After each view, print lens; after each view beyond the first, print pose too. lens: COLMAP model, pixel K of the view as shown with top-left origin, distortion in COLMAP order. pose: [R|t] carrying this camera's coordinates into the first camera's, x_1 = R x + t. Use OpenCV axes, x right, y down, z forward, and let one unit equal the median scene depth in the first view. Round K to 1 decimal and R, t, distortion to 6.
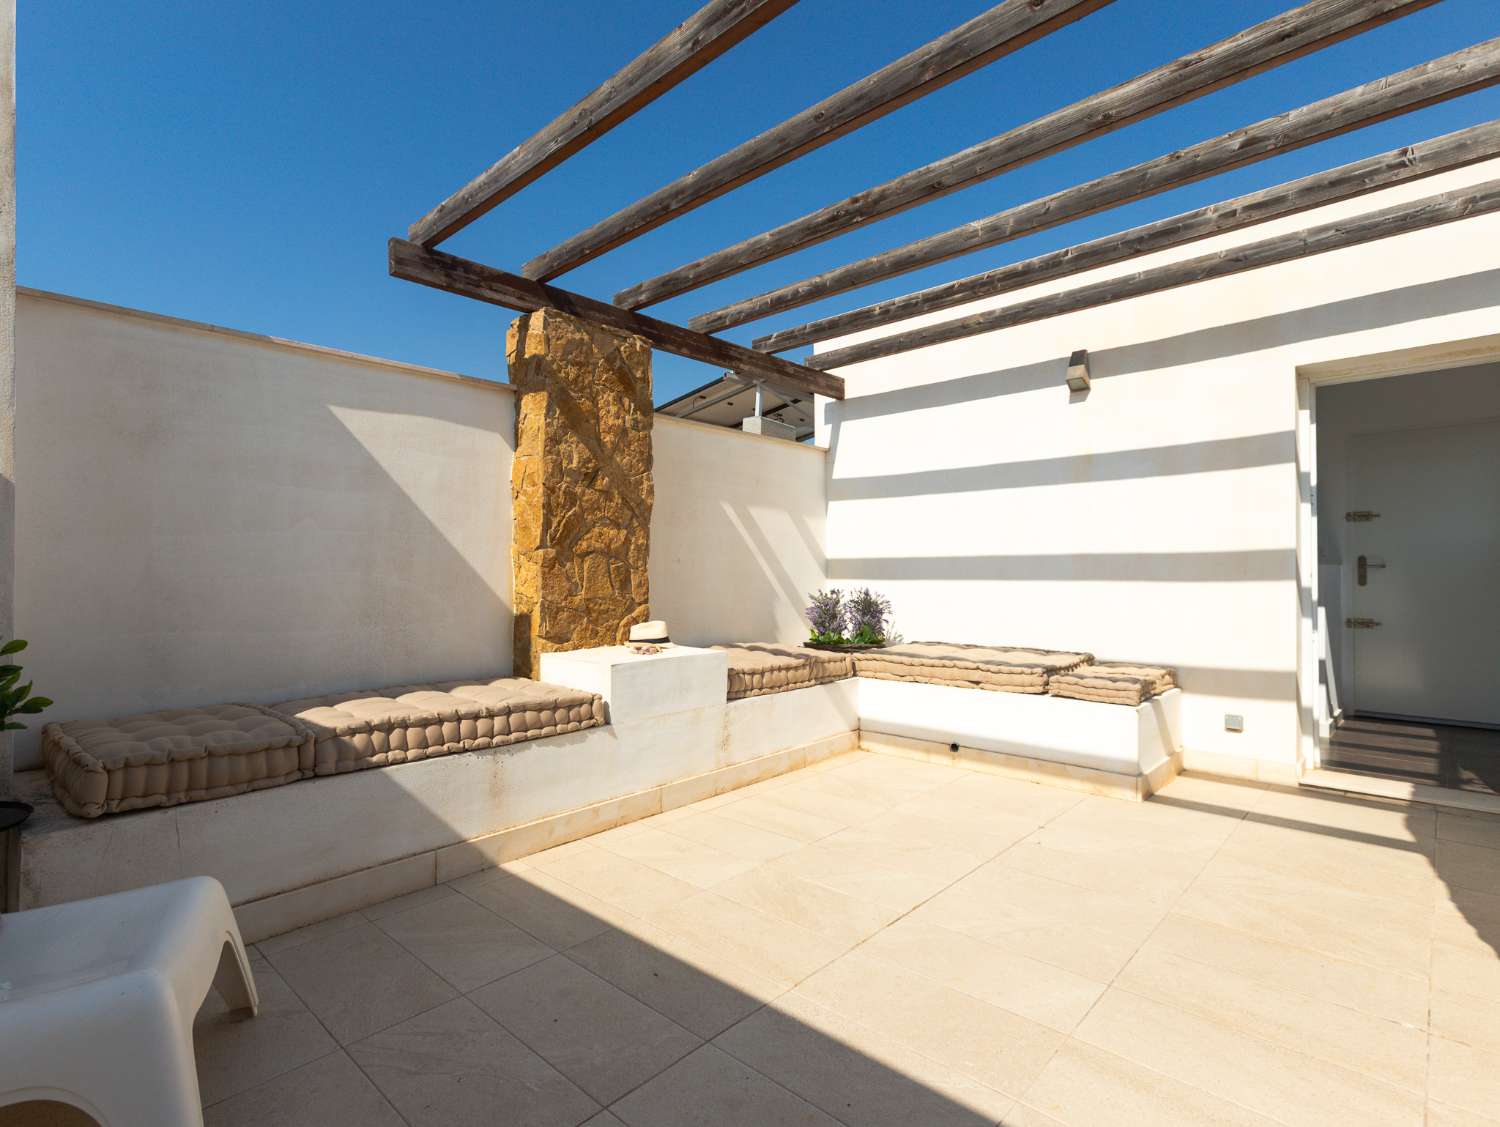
lens RADIAL K [[754.0, 0, 728.2], [0, 754.0, 566.8], [0, 0, 1]] dist [0.000305, 0.002186]
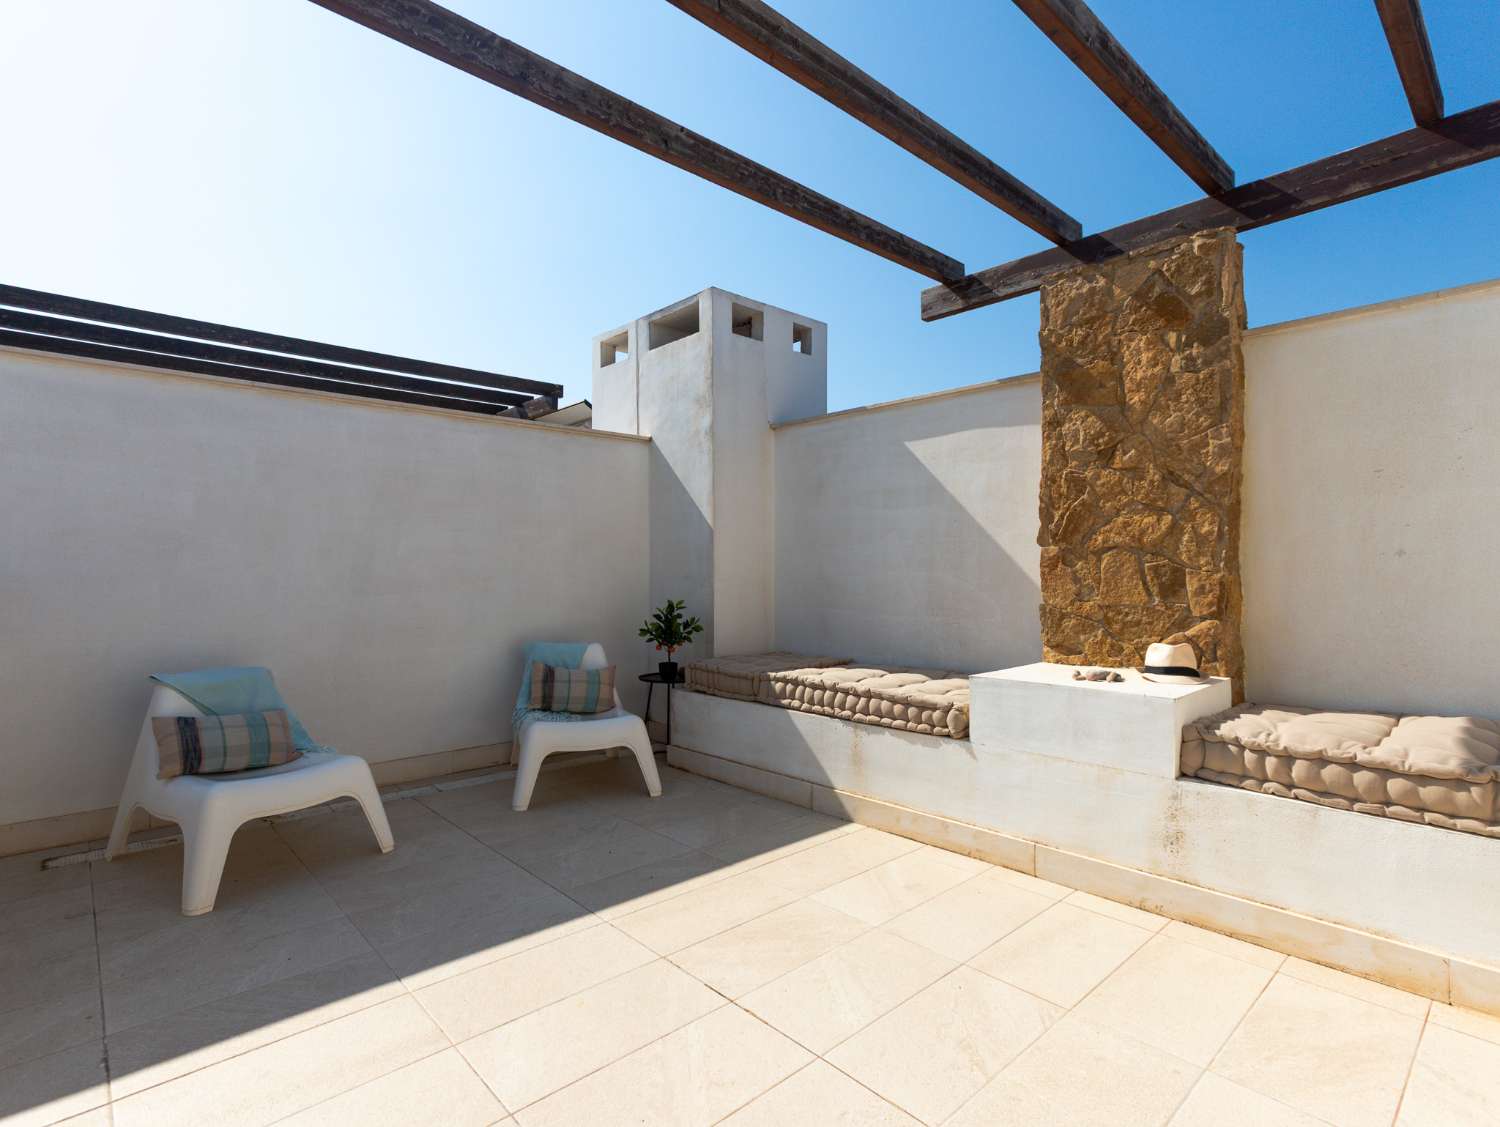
lens RADIAL K [[754.0, 0, 728.2], [0, 754.0, 566.8], [0, 0, 1]] dist [0.000305, 0.002186]
pose [[-0.067956, -0.000468, -0.997688, 0.665765], [0.009483, 0.999954, -0.001115, -0.002353], [0.997643, -0.009536, -0.067949, 0.671860]]
